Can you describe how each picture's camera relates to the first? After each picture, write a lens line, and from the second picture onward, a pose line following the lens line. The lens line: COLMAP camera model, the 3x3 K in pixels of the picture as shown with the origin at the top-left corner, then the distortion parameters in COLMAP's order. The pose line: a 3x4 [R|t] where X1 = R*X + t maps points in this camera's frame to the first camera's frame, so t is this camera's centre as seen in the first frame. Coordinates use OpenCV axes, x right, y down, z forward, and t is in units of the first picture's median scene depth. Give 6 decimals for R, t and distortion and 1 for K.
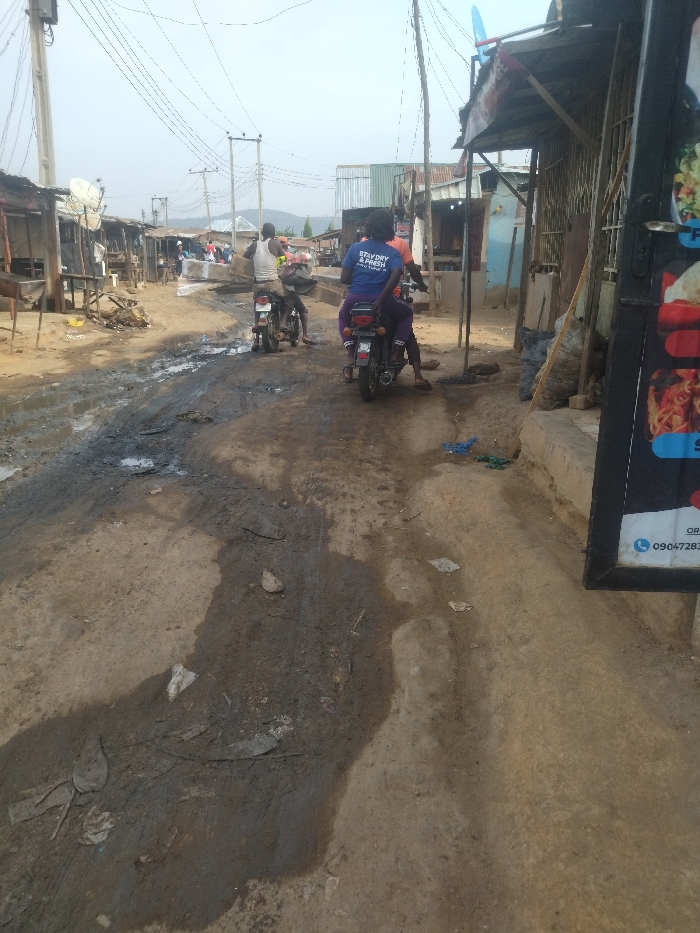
lens RADIAL K [[733.1, 0, 350.0], [0, 733.1, 466.5], [0, 0, 1]] dist [0.075959, 0.000404]
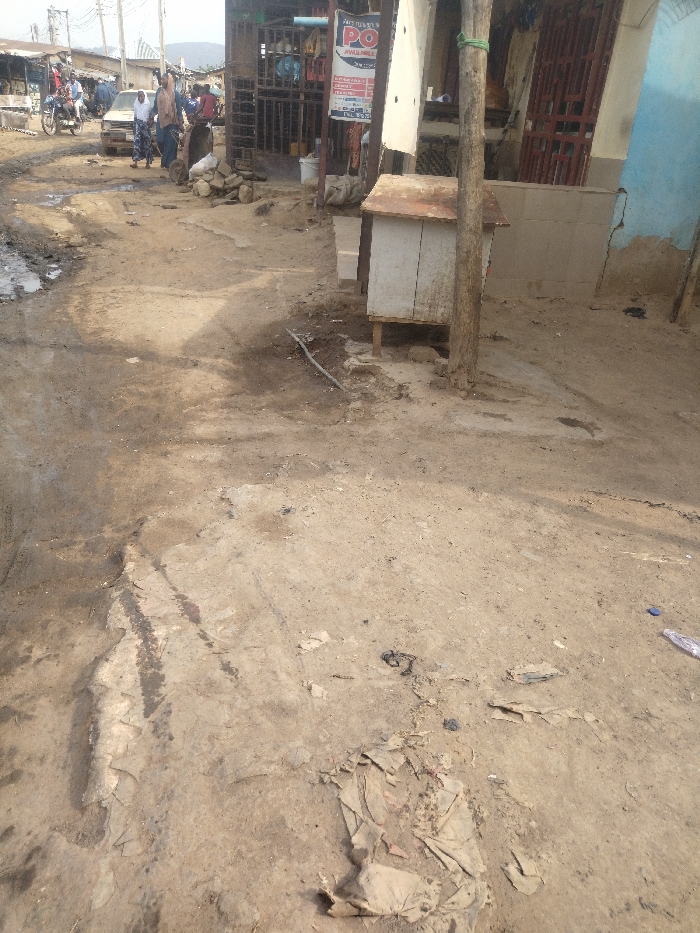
lens RADIAL K [[730.5, 0, 382.8], [0, 730.5, 468.1], [0, 0, 1]] dist [-0.003697, 0.000449]
pose [[0.992147, 0.018690, 0.123670, 0.028337], [-0.040392, 0.983670, 0.175389, -0.116451], [-0.118373, -0.179007, 0.976701, 0.403259]]
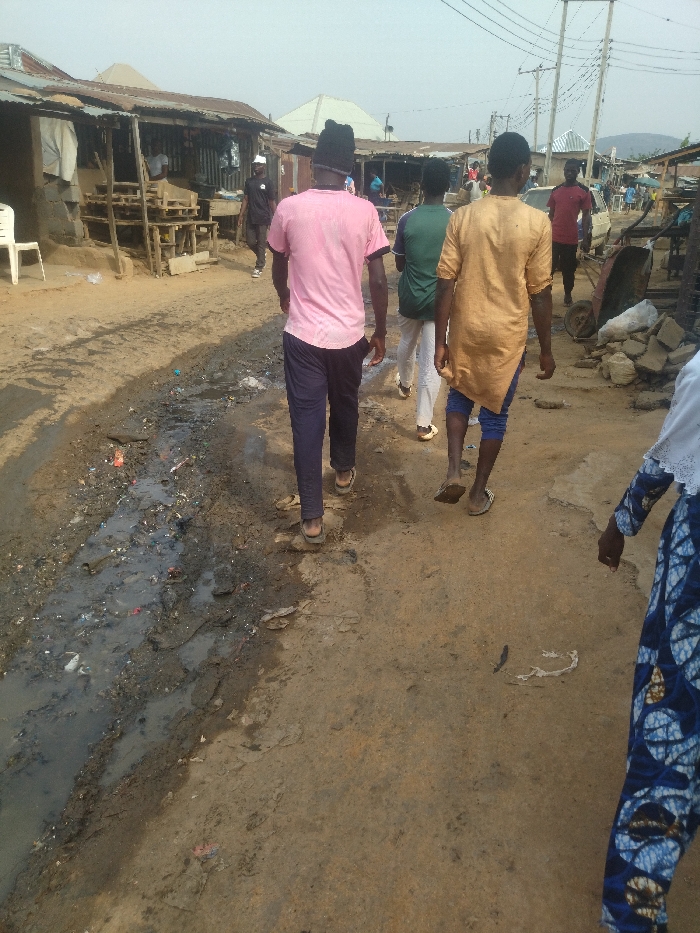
lens RADIAL K [[732.5, 0, 350.0], [0, 732.5, 466.5], [0, 0, 1]] dist [-0.008533, -0.004851]
pose [[0.898365, 0.174680, -0.403021, -0.017476], [-0.137898, 0.983296, 0.118801, -0.208162], [0.417041, -0.051151, 0.907447, 0.704339]]
